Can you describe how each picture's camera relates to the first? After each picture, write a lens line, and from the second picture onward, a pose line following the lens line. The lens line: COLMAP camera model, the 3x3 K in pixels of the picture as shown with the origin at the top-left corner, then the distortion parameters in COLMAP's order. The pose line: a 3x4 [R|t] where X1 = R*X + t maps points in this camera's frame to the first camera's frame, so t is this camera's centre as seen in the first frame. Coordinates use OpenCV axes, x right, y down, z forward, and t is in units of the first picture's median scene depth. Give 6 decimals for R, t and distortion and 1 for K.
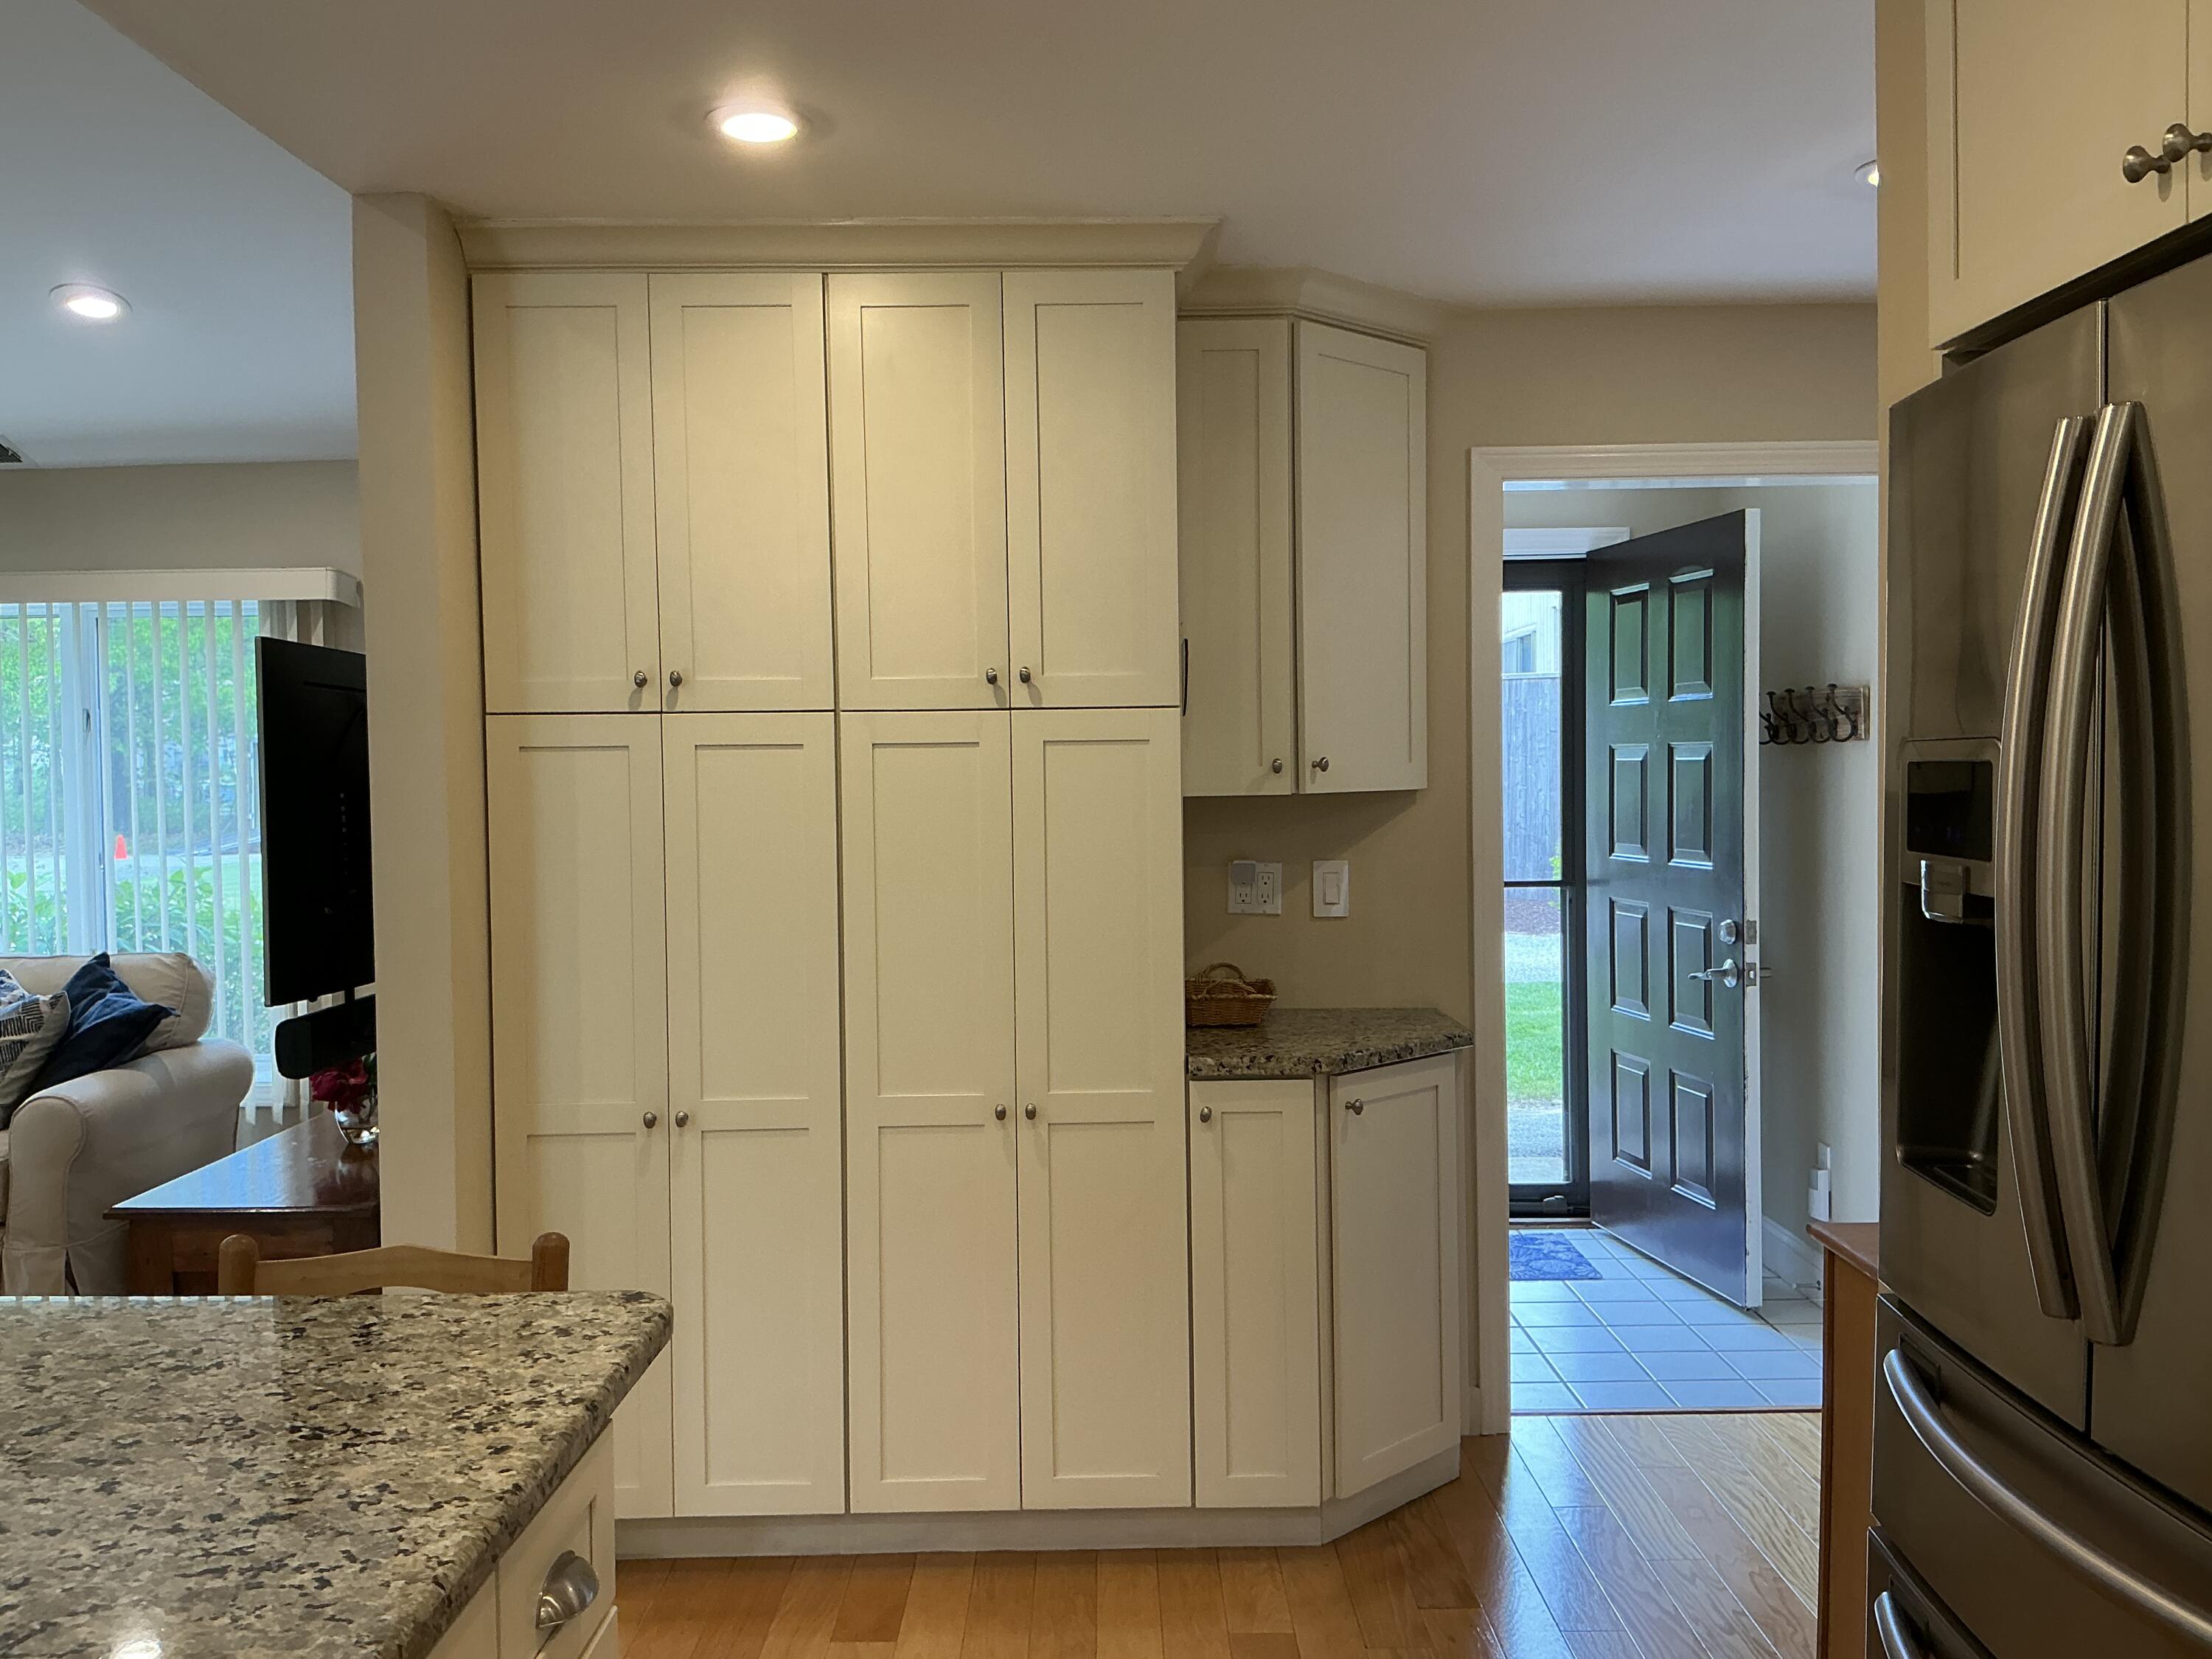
lens RADIAL K [[1822.1, 0, 1106.0], [0, 1822.1, 829.5], [0, 0, 1]] dist [0.157637, -0.315040]
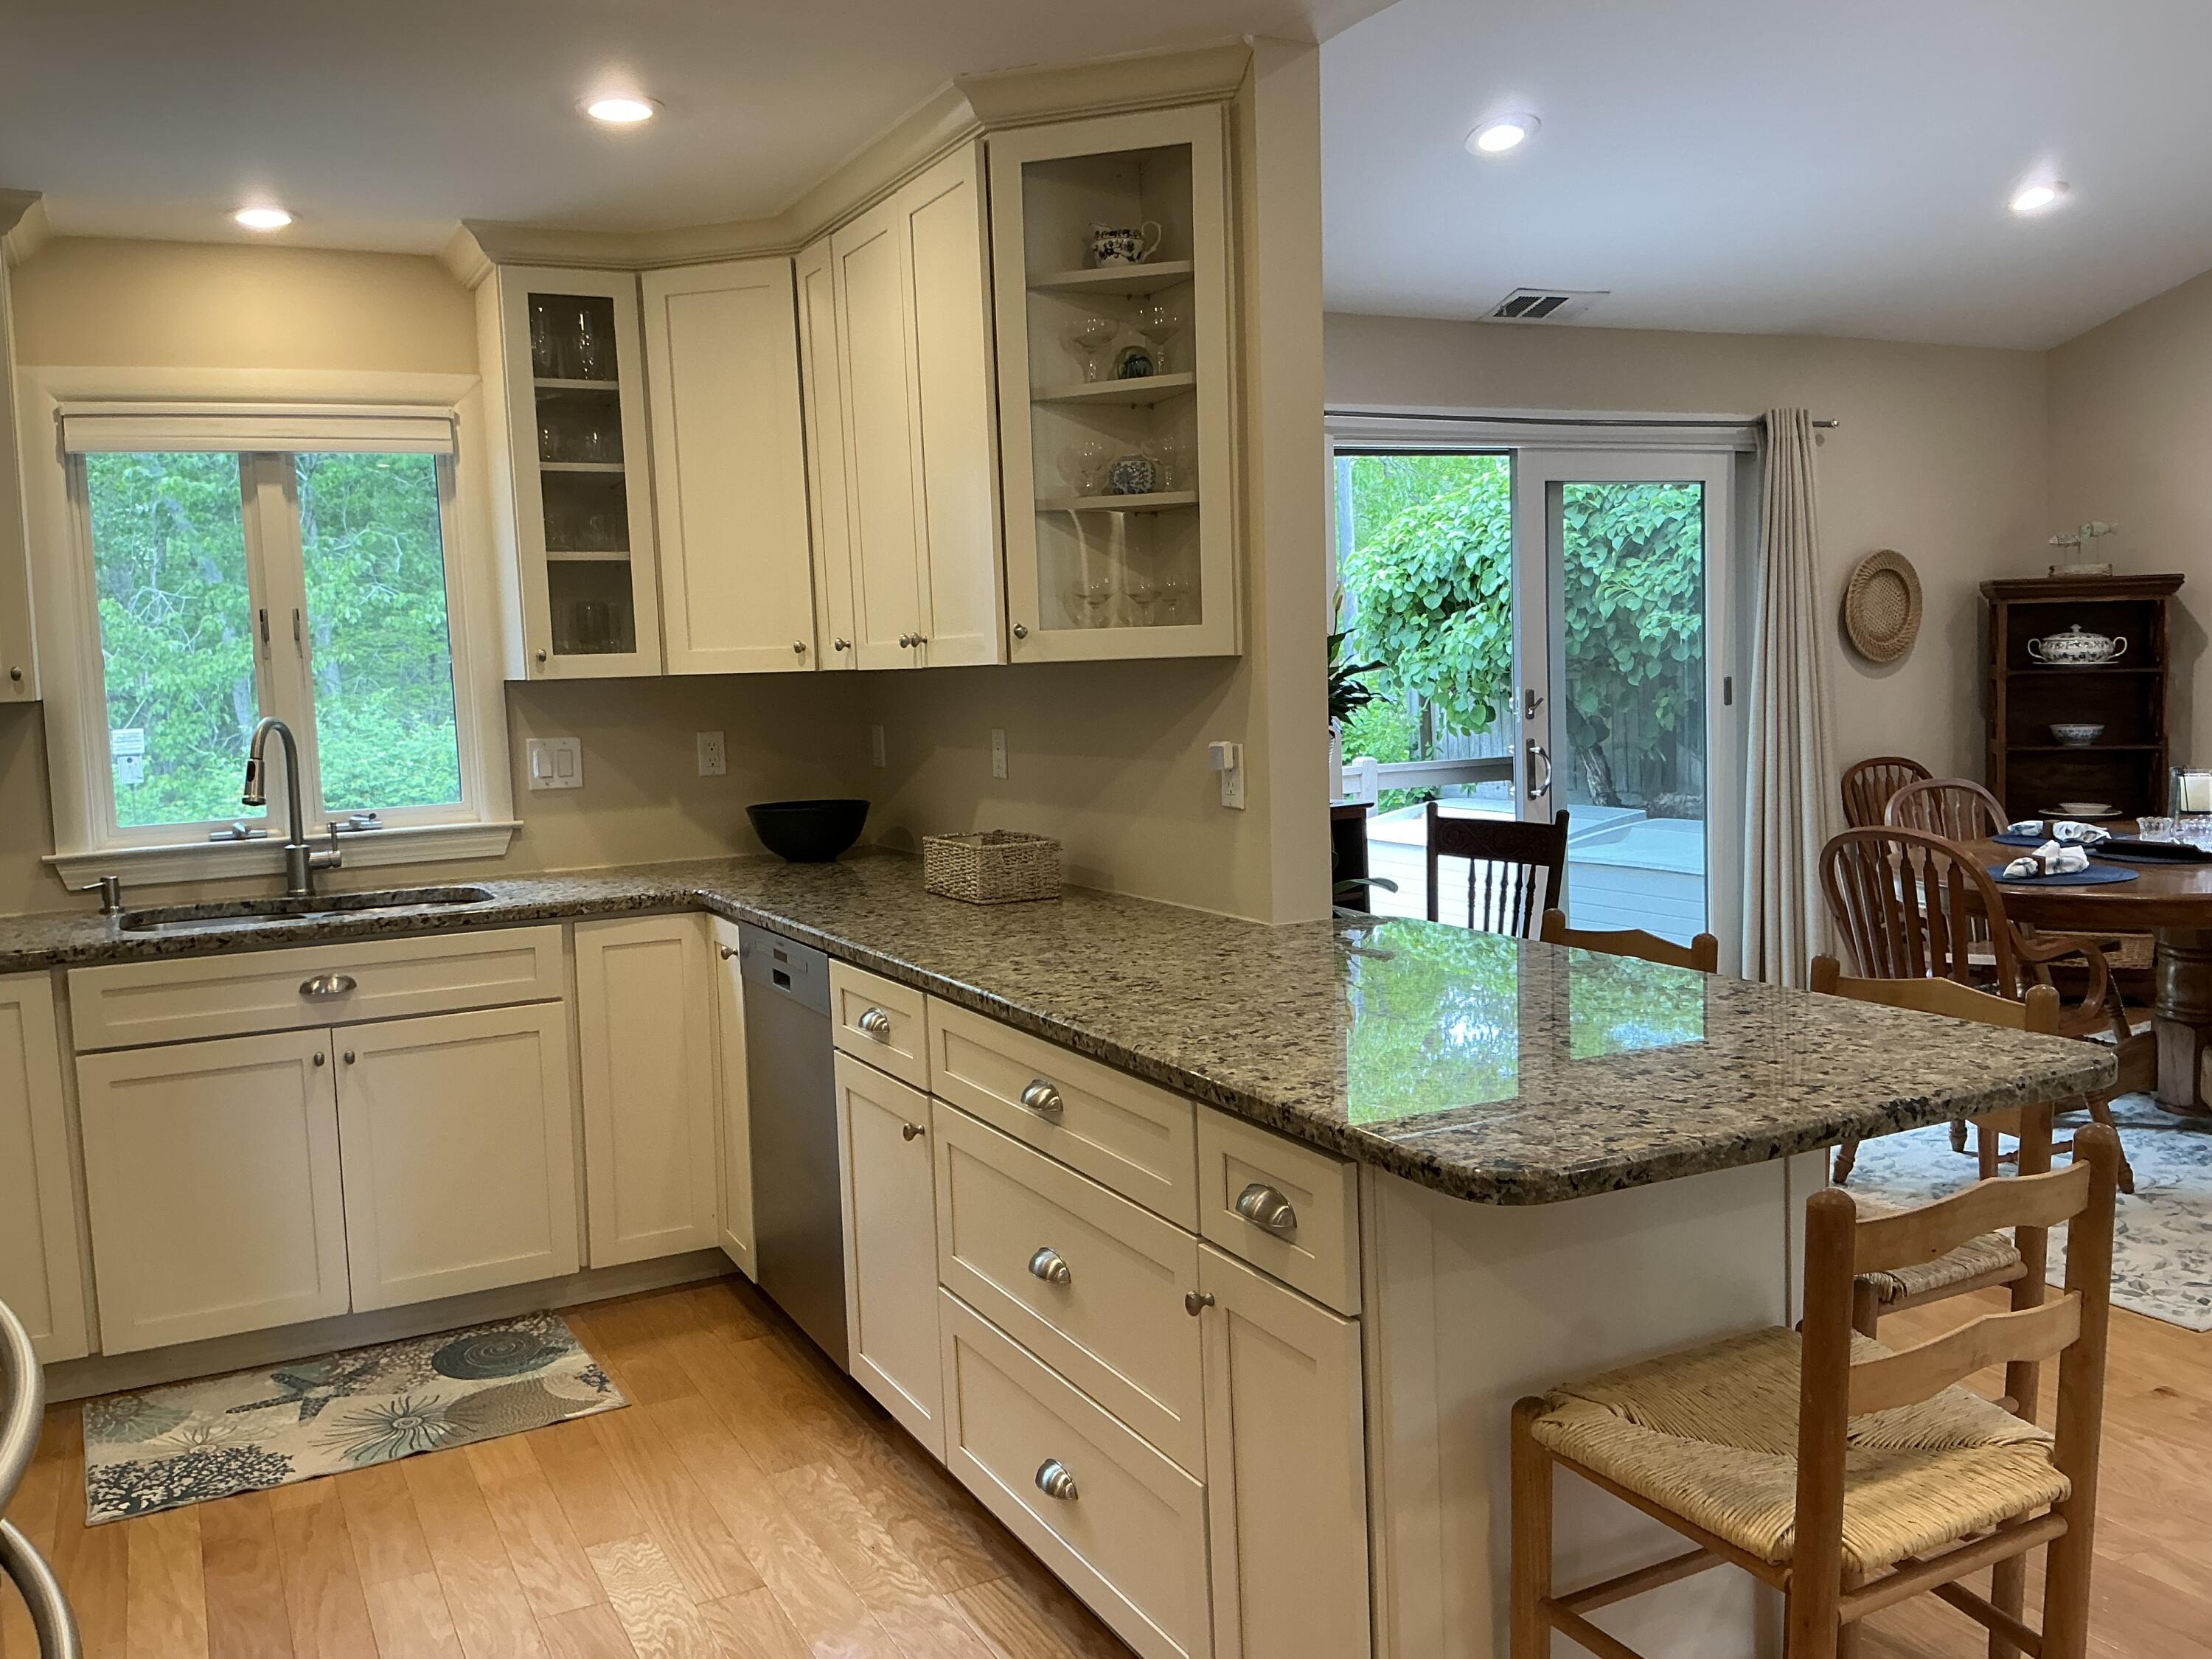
lens RADIAL K [[1822.1, 0, 1106.0], [0, 1822.1, 829.5], [0, 0, 1]] dist [0.157637, -0.315040]
pose [[-0.885724, 0.100033, -0.453305, 0.342227], [0.043465, 0.990087, 0.133560, -0.051031], [0.462172, 0.098594, -0.881292, 1.756438]]
